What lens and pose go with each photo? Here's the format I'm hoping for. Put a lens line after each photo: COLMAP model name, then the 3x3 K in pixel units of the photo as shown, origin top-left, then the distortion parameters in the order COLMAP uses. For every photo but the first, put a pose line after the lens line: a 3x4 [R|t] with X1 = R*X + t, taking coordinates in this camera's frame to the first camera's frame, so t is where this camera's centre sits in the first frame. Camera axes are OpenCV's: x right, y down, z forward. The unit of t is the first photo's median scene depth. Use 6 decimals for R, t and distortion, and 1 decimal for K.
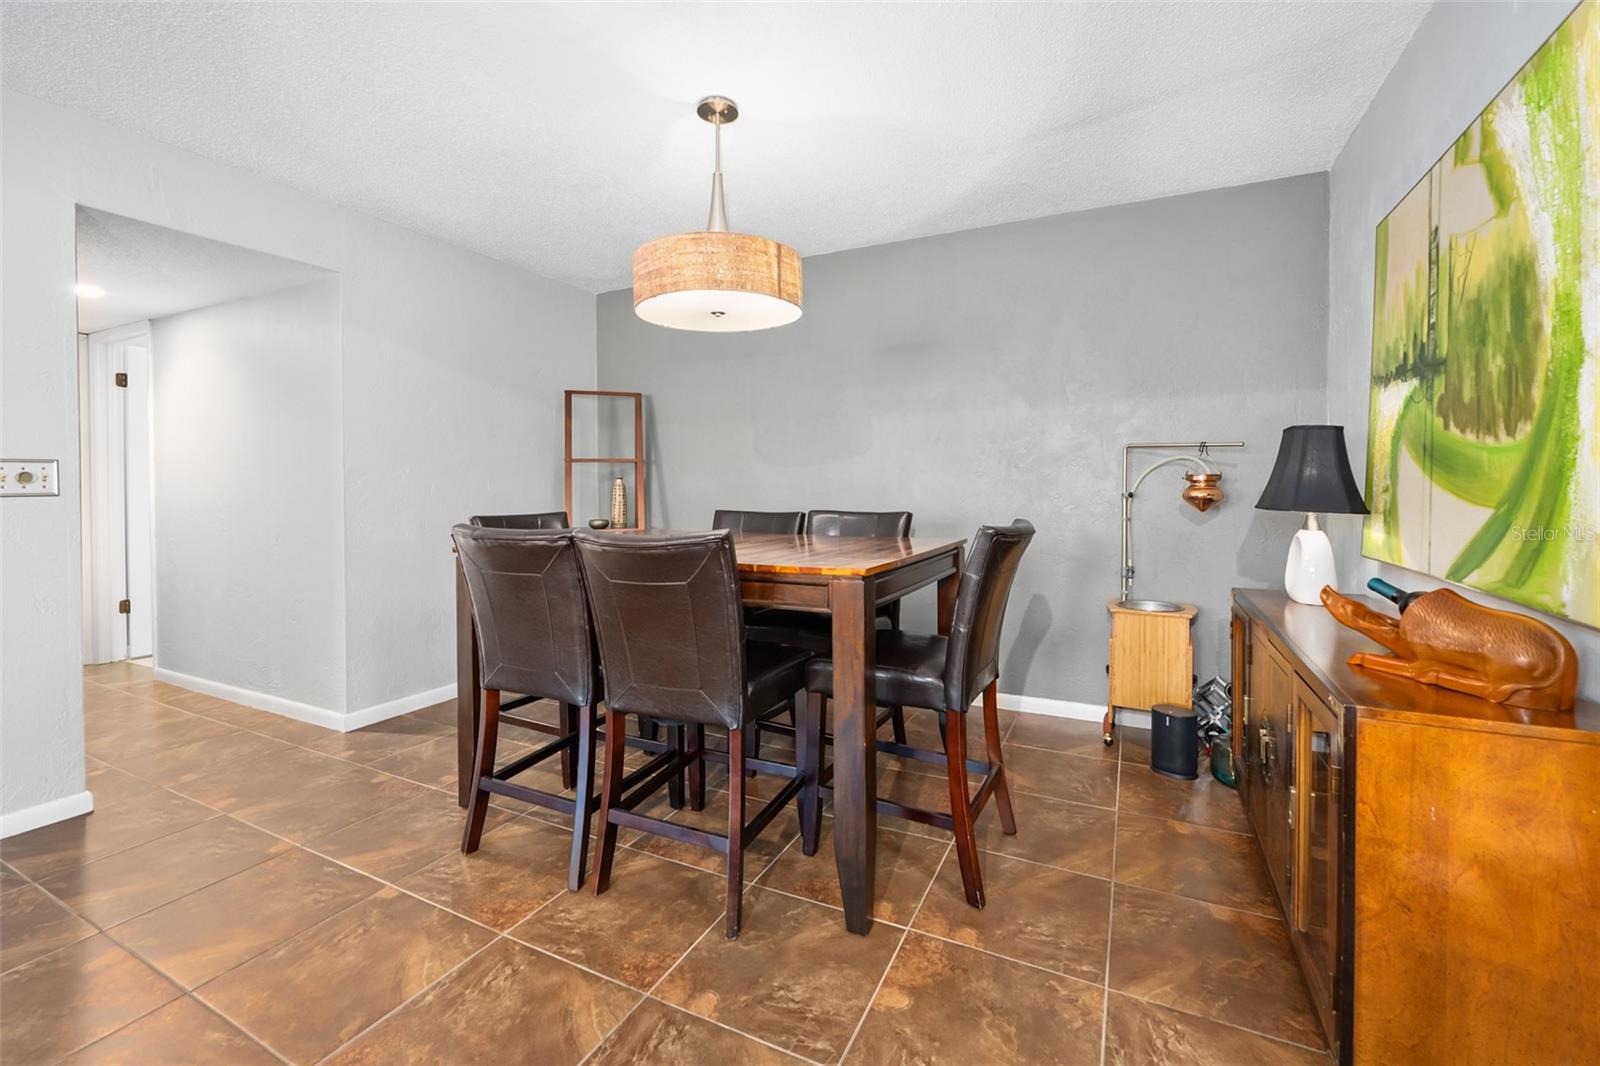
lens RADIAL K [[689.8, 0, 778.8], [0, 689.8, 489.3], [0, 0, 1]] dist [-0.005505, -0.000461]
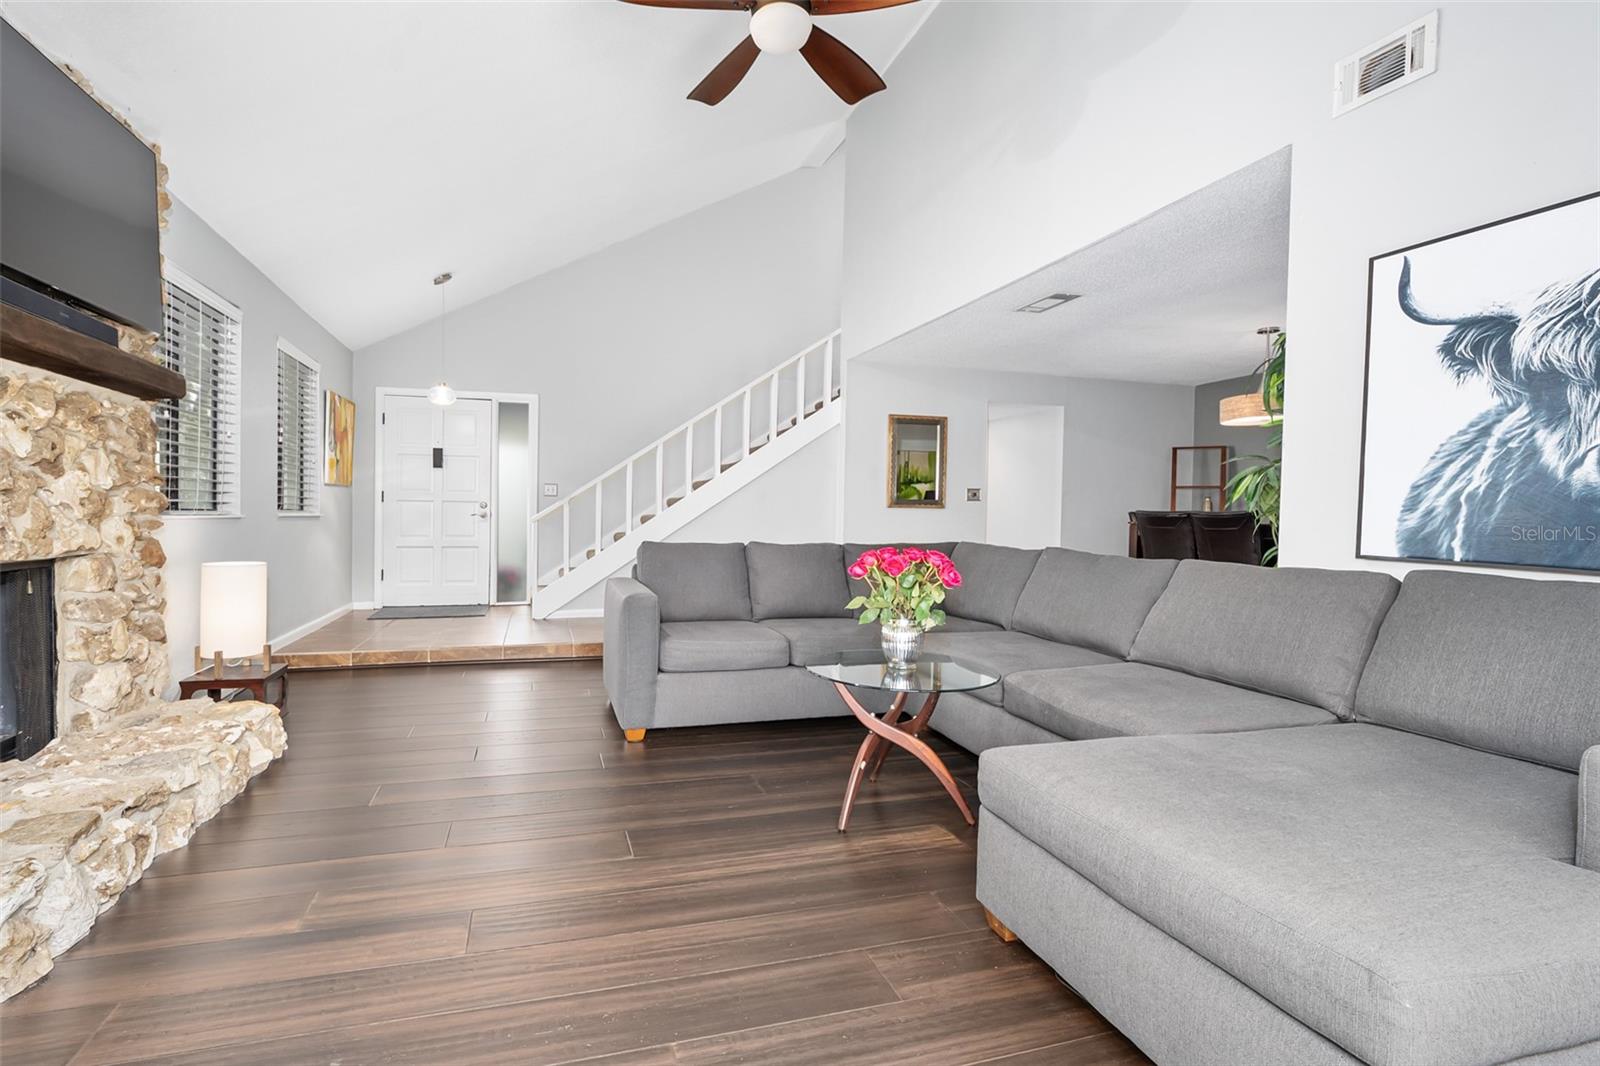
lens RADIAL K [[687.8, 0, 718.3], [0, 687.8, 528.5], [0, 0, 1]] dist [0.002606, 0.000042]
pose [[0.667669, 0.029719, -0.743865, 0.555242], [-0.021863, 0.999555, 0.020311, 0.127749], [0.744137, 0.002702, 0.668021, -2.517856]]
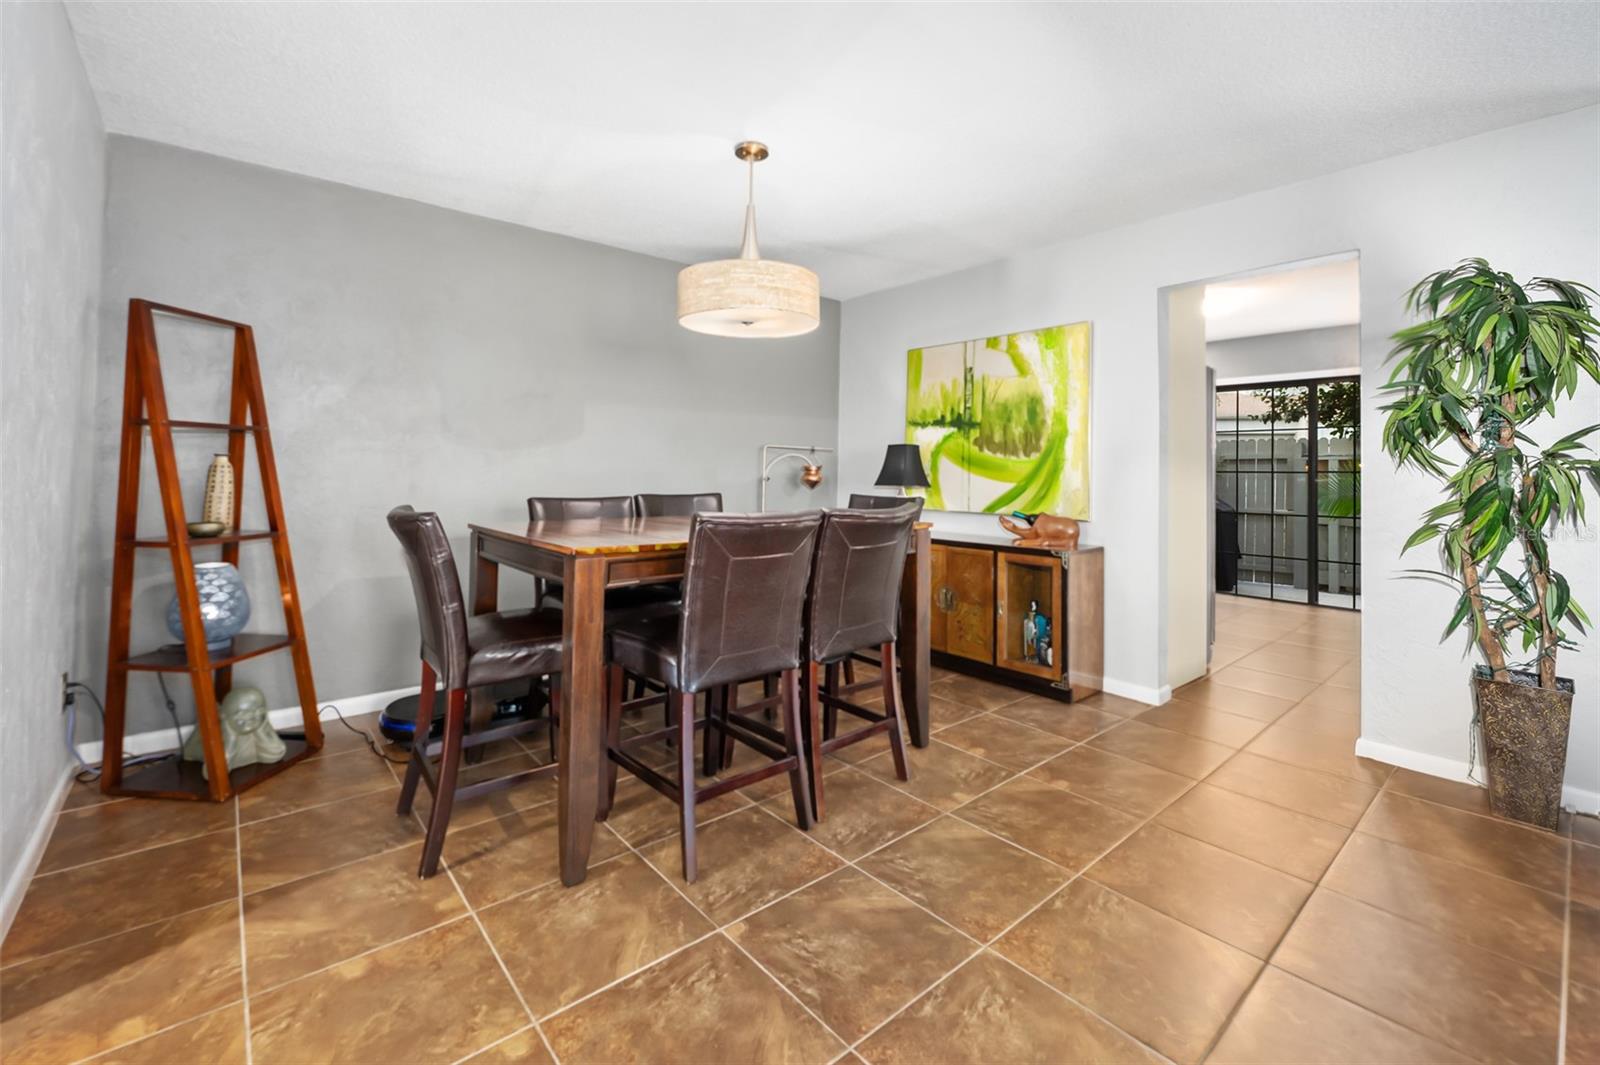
lens RADIAL K [[694.8, 0, 831.4], [0, 694.8, 454.8], [0, 0, 1]] dist [-0.003534, -0.000368]
pose [[0.344699, 0.030143, 0.938229, -1.527225], [-0.003512, 0.999519, -0.030822, 0.002850], [-0.938707, 0.007329, 0.344639, 0.630758]]
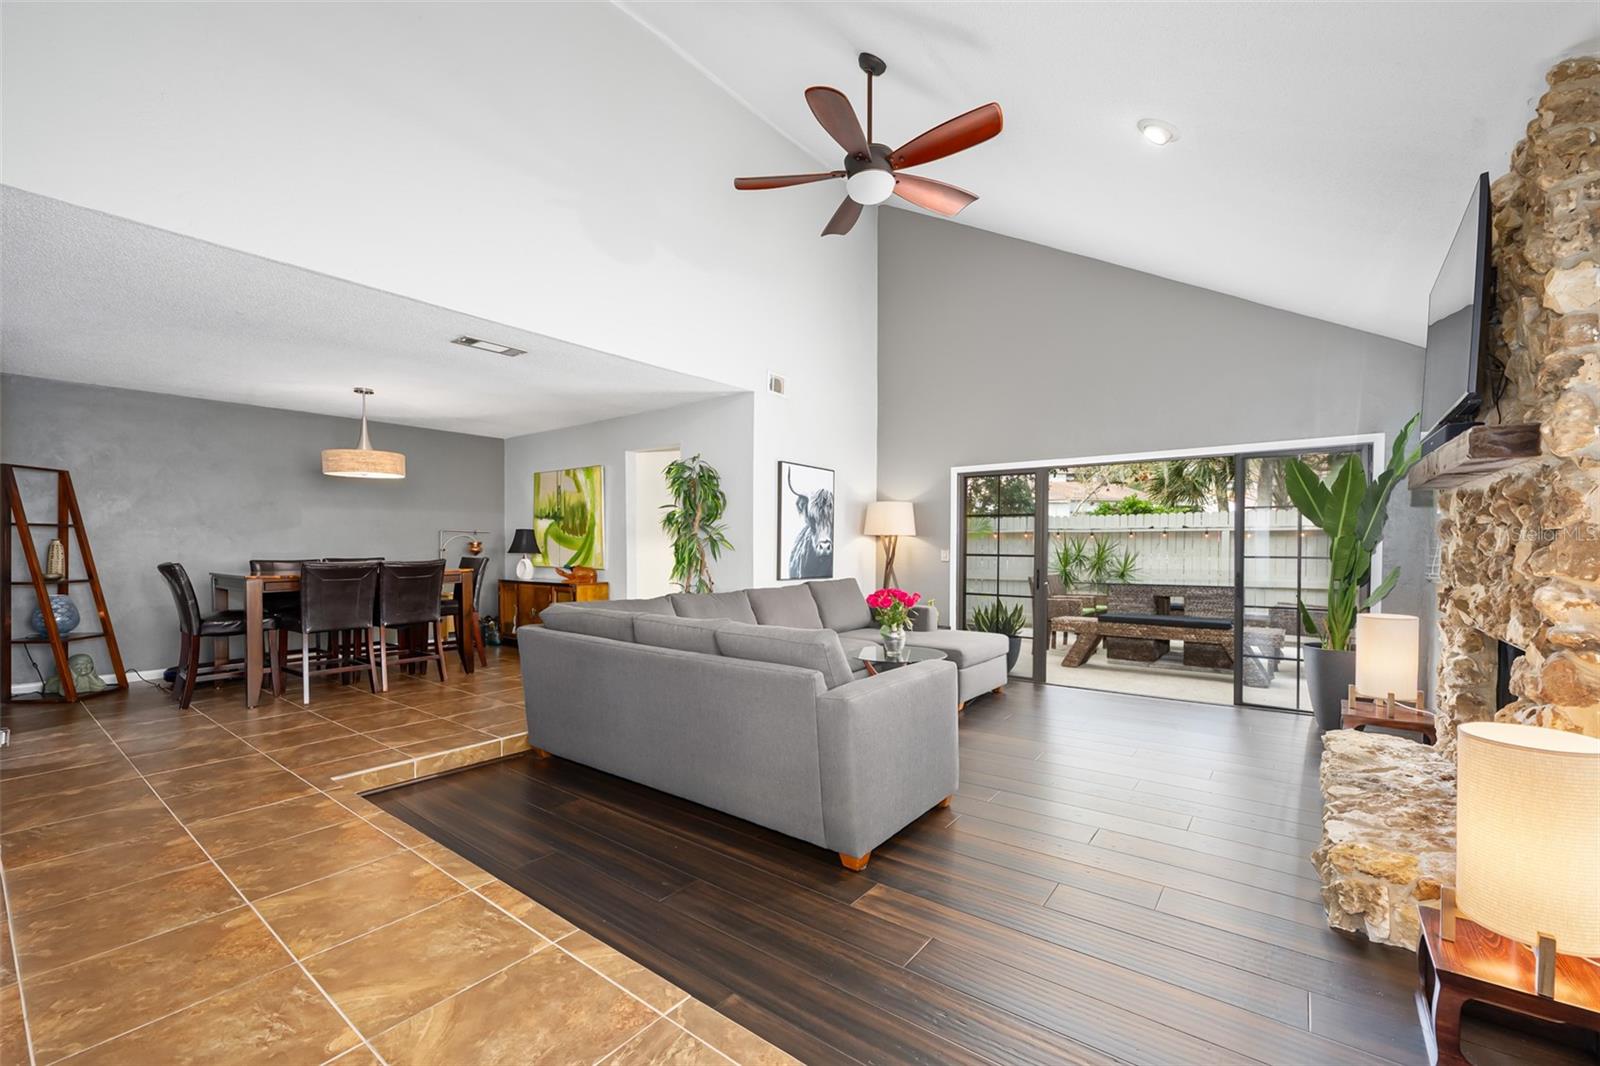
lens RADIAL K [[653.0, 0, 857.8], [0, 653.0, 563.9], [0, 0, 1]] dist [-0.000043, -0.001698]
pose [[0.126550, -0.022685, 0.991701, -2.926103], [0.008617, 0.999726, 0.021769, 0.034850], [-0.991923, 0.005791, 0.126711, -1.394674]]
